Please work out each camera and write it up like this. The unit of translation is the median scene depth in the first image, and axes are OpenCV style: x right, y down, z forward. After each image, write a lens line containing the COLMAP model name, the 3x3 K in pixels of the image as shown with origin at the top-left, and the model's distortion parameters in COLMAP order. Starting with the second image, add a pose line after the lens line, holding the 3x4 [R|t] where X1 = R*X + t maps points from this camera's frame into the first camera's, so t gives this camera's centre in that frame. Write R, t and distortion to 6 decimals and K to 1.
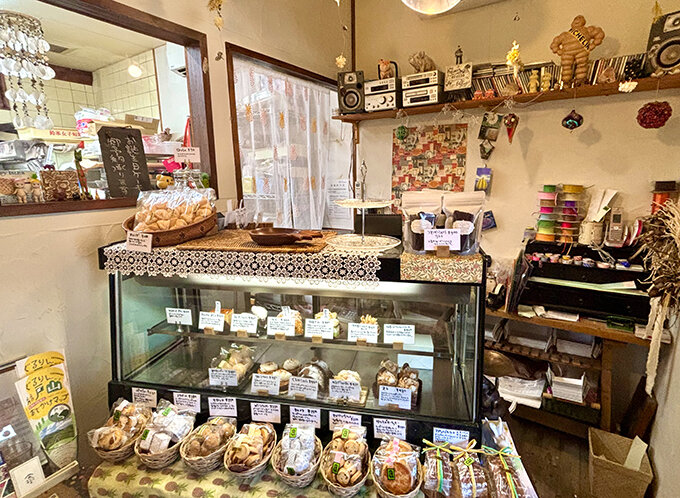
lens RADIAL K [[332.4, 0, 343.2], [0, 332.4, 244.5], [0, 0, 1]] dist [0.002051, 0.000696]
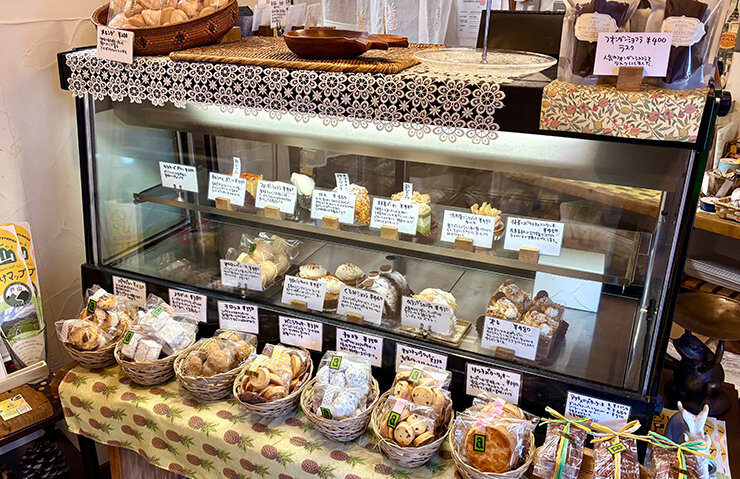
lens RADIAL K [[615.4, 0, 348.9], [0, 615.4, 239.0], [0, 0, 1]] dist [0.126063, -0.231951]
pose [[0.970490, 0.107258, -0.215975, 0.097501], [-0.059153, 0.974158, 0.217982, 0.067575], [0.233774, -0.198774, 0.951755, -0.071238]]
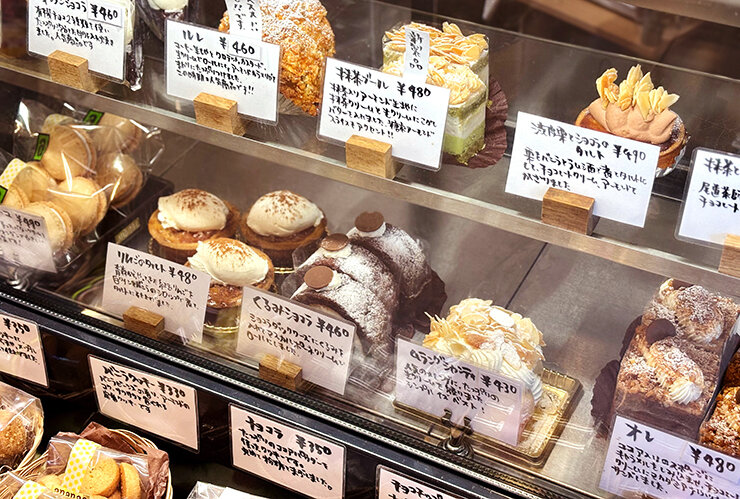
lens RADIAL K [[1125.5, 0, 370.6], [0, 1125.5, 218.5], [0, 0, 1]] dist [0.086772, -0.017205]
pose [[0.966930, 0.162791, -0.196328, 0.079304], [-0.054303, 0.883552, 0.465175, -0.022443], [0.249192, -0.439131, 0.863173, 0.380536]]
